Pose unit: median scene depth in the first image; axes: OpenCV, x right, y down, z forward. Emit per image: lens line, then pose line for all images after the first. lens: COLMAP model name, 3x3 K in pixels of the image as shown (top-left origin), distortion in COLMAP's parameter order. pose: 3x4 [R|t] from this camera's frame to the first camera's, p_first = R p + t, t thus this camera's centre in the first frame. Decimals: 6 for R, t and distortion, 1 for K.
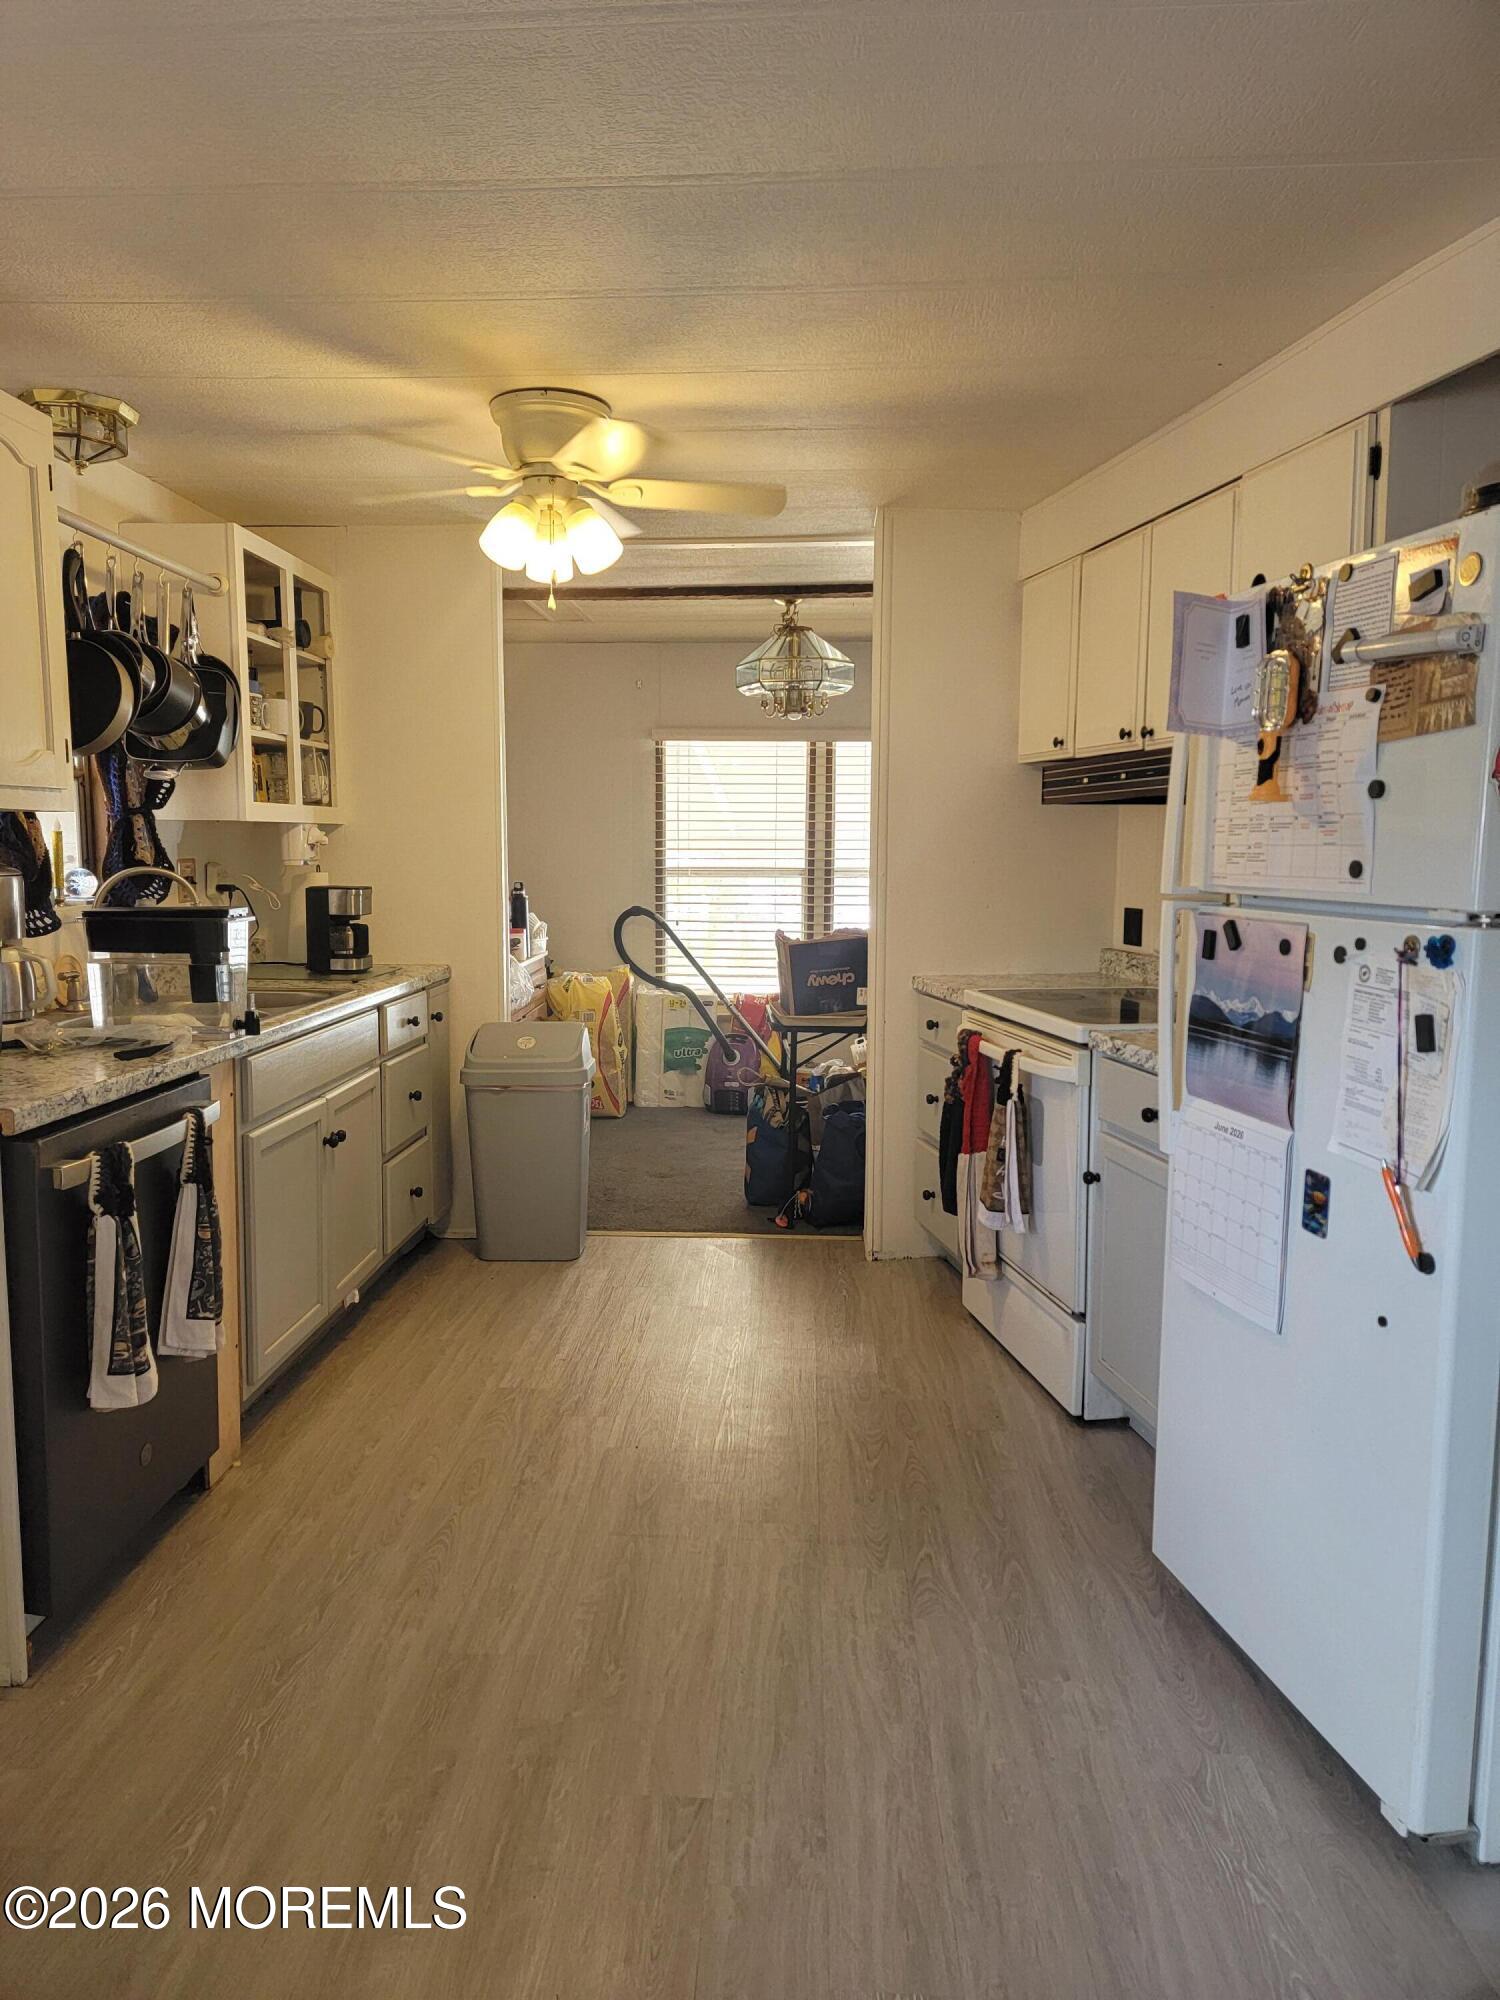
lens RADIAL K [[1378.2, 0, 745.5], [0, 1378.2, 999.4], [0, 0, 1]] dist [0.082018, -0.001503]
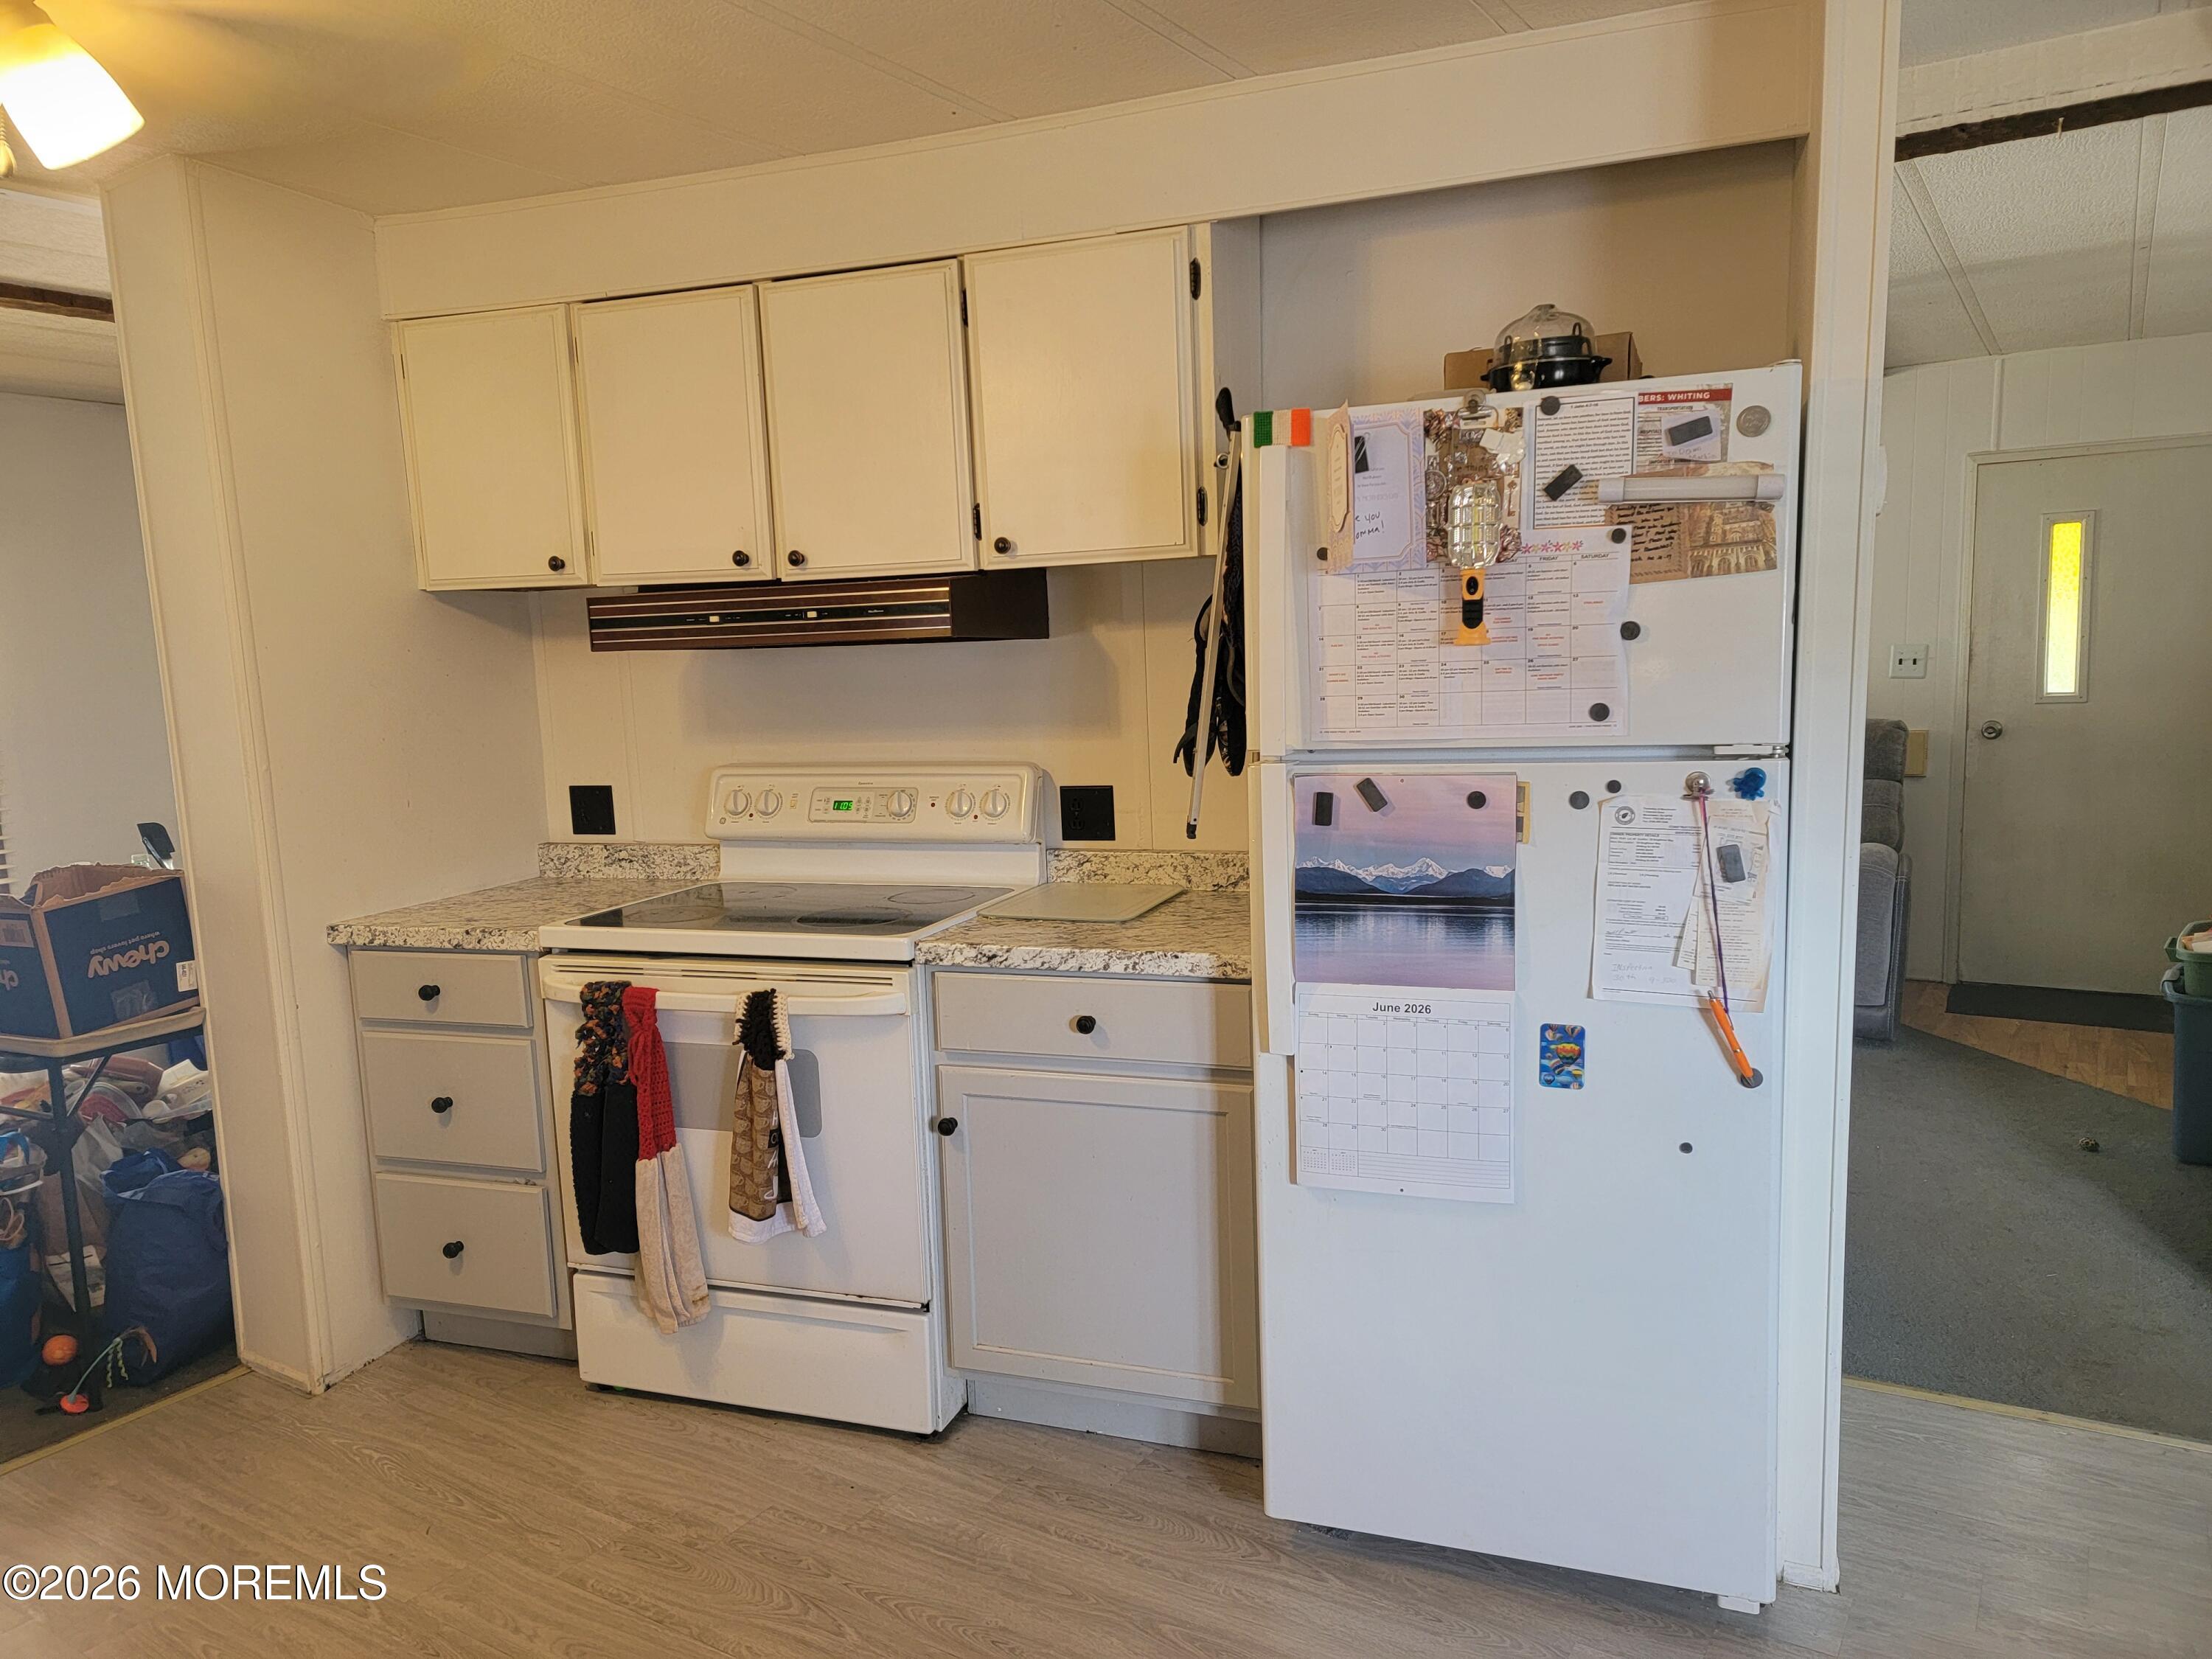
lens RADIAL K [[1524.3, 0, 1103.8], [0, 1524.3, 864.4], [0, 0, 1]] dist [0.082018, -0.001503]
pose [[0.506038, -0.143734, 0.850450, -0.638575], [0.137168, 0.986879, 0.085173, -0.119854], [-0.851534, 0.073553, 0.519114, 0.699723]]
